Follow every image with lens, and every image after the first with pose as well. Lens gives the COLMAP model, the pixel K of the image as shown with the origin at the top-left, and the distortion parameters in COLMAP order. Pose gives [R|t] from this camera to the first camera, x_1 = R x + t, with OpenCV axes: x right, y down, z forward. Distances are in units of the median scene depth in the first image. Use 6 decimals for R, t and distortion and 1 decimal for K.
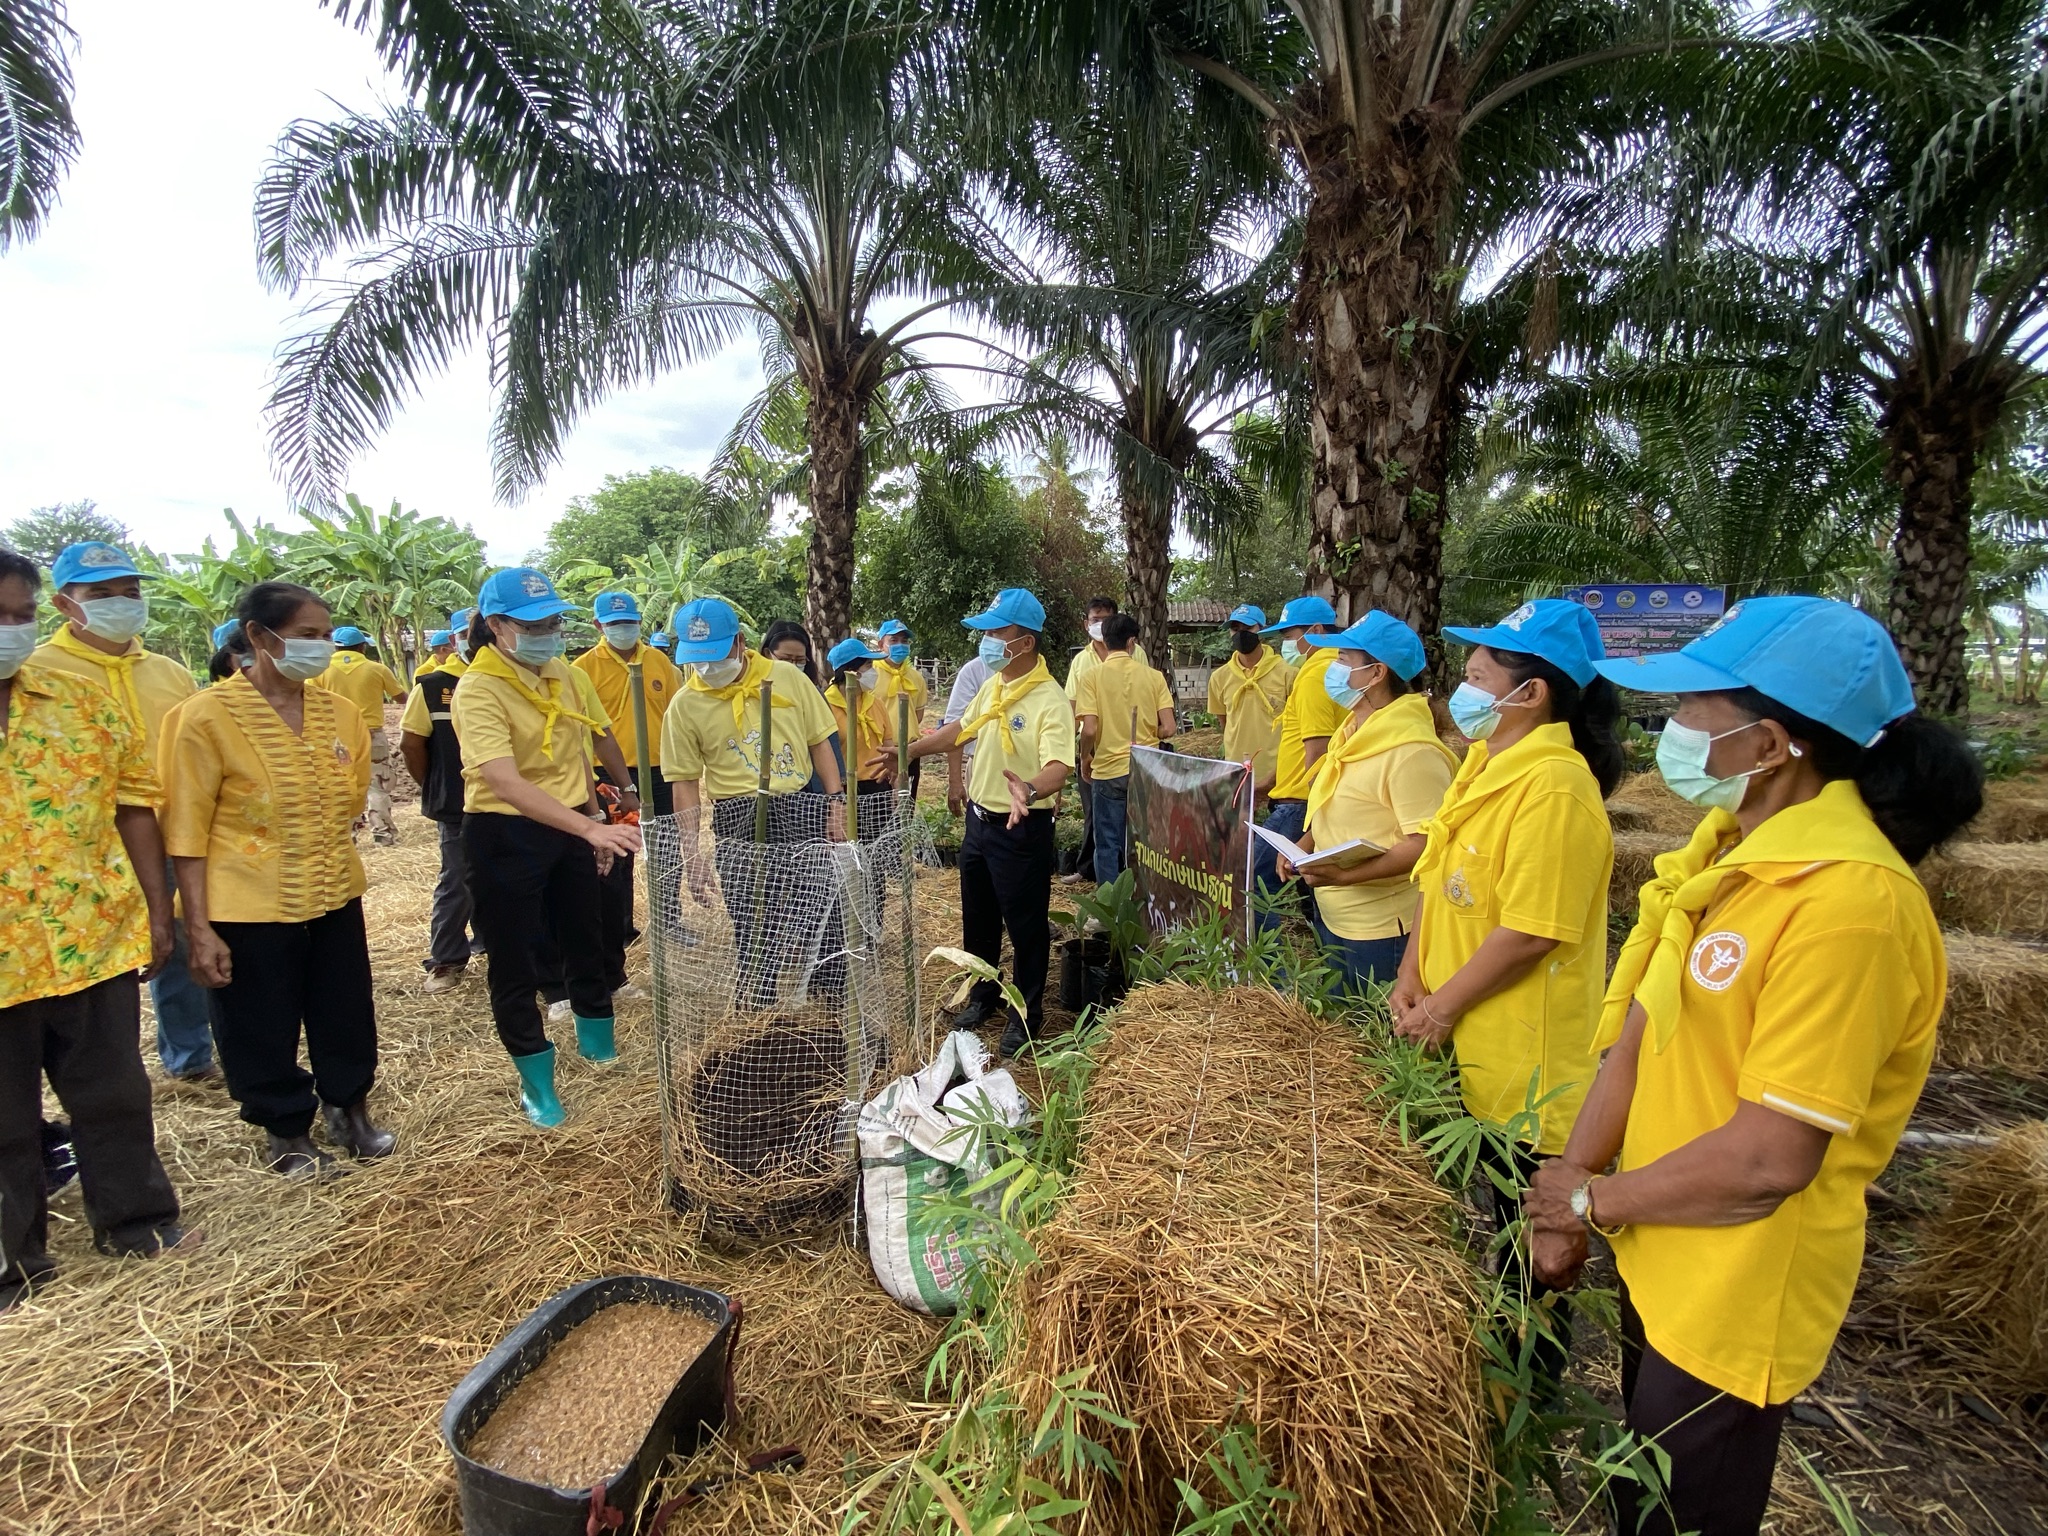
lens RADIAL K [[782.2, 0, 1062.1], [0, 782.2, 773.6], [0, 0, 1]] dist [-0.032062, -0.001175]
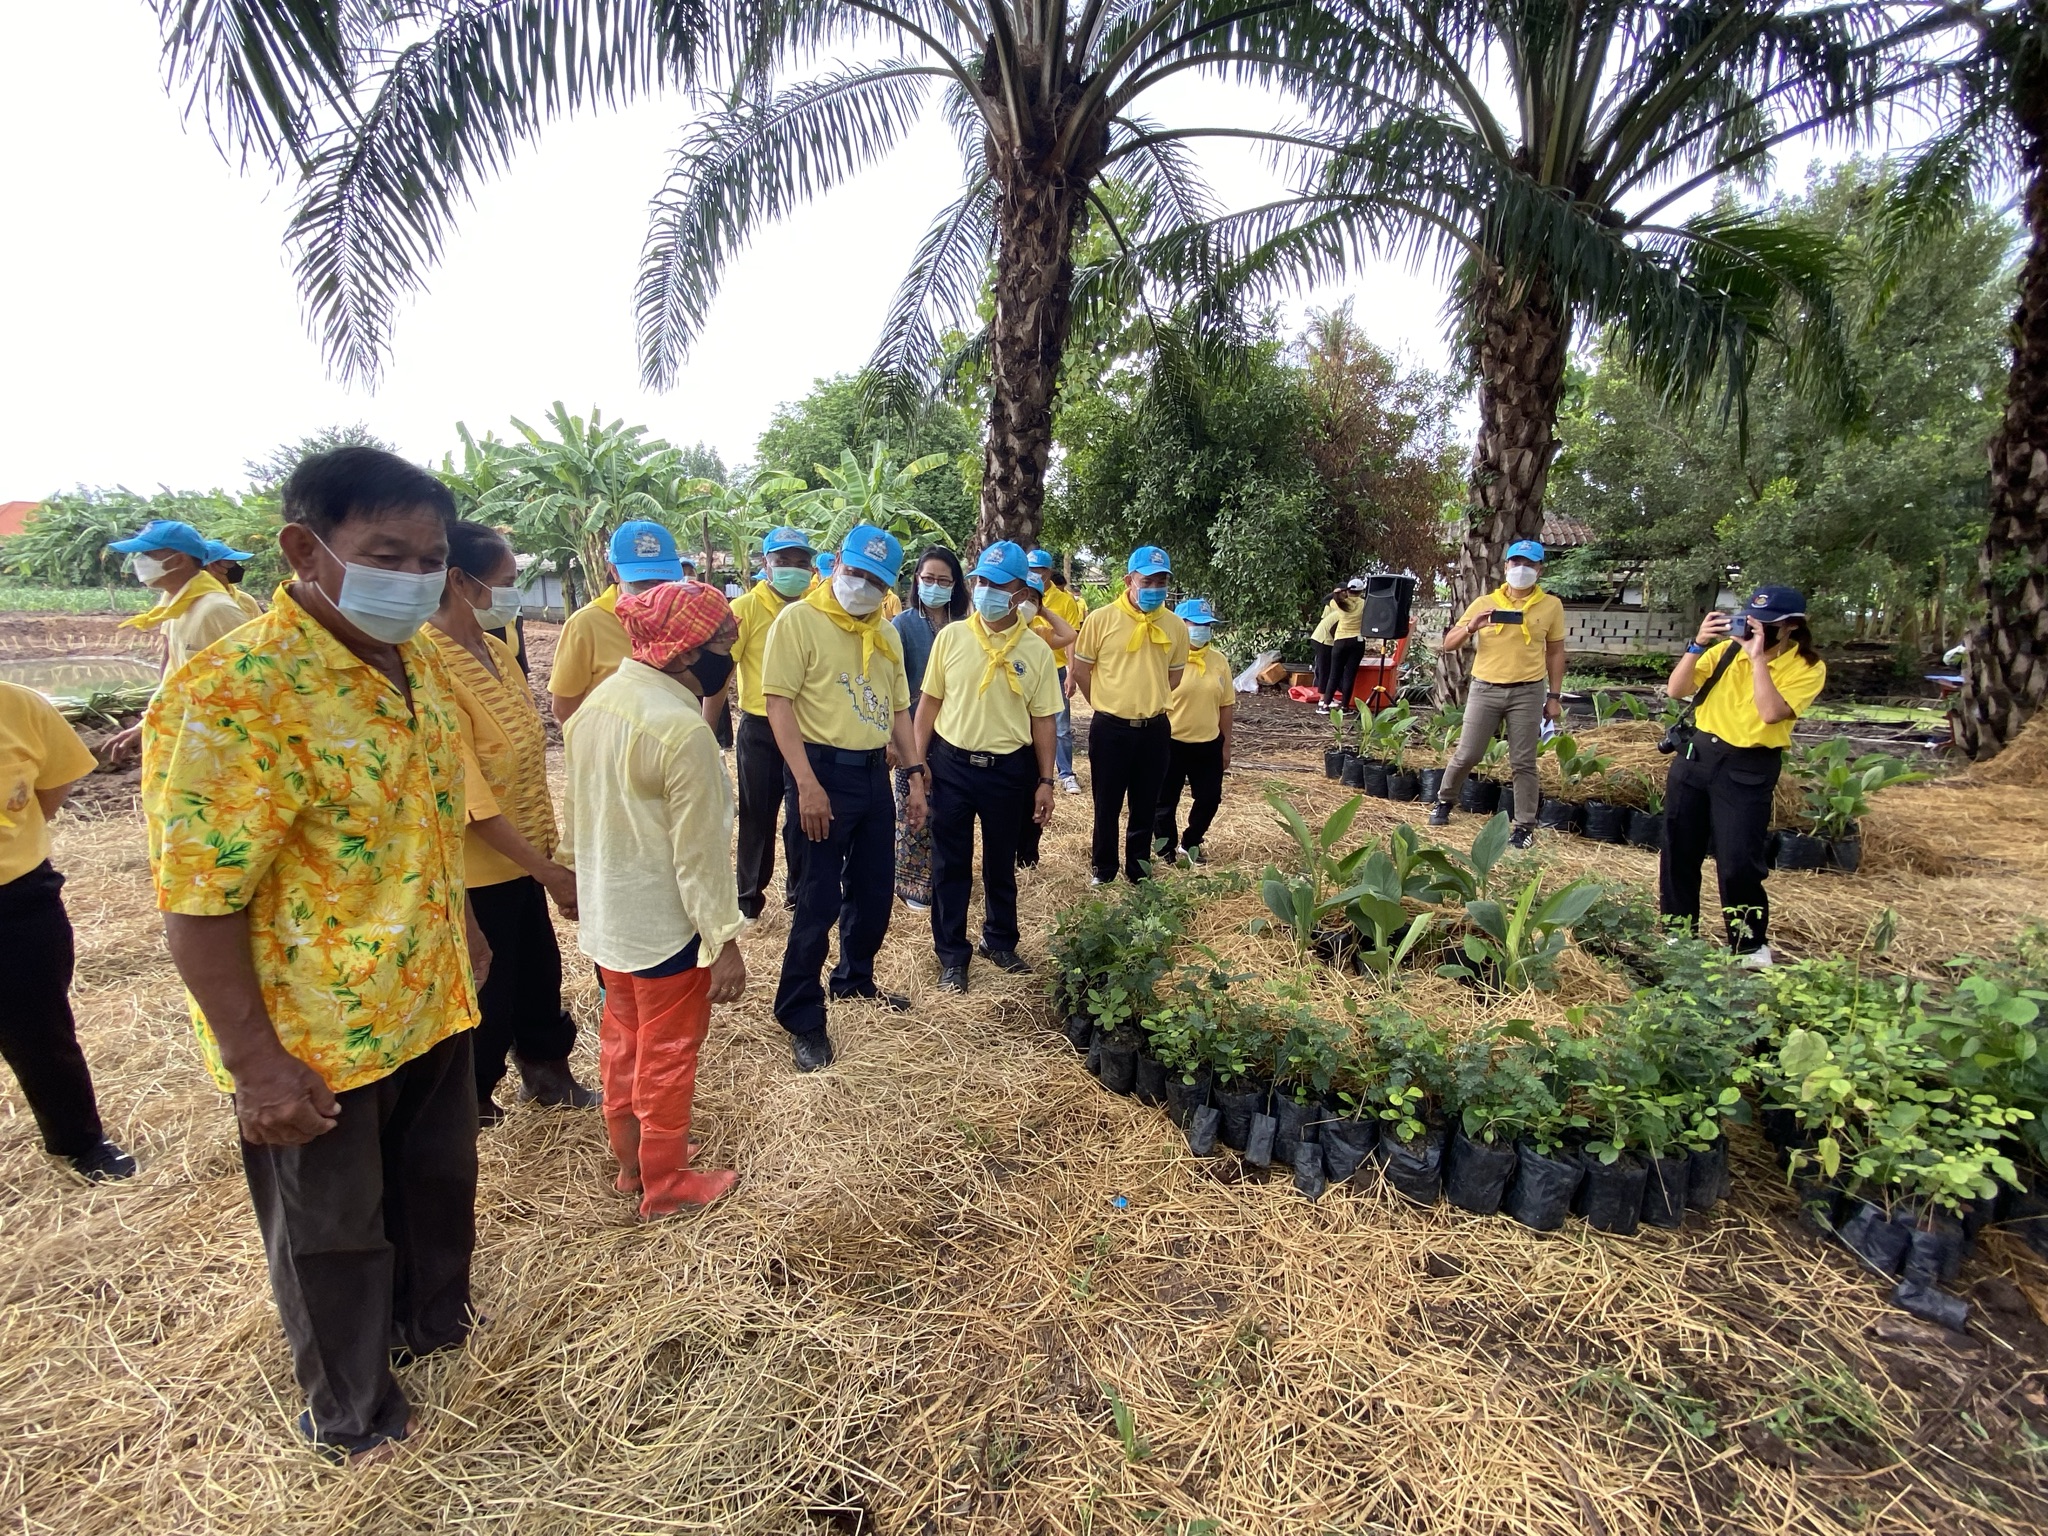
lens RADIAL K [[853.9, 0, 1017.0], [0, 853.9, 782.5], [0, 0, 1]] dist [-0.024287, -0.001697]
pose [[0.946556, 0.089858, -0.309770, -0.034724], [-0.066844, 0.994209, 0.084146, -0.034912], [0.315537, -0.058943, 0.947081, 0.246339]]
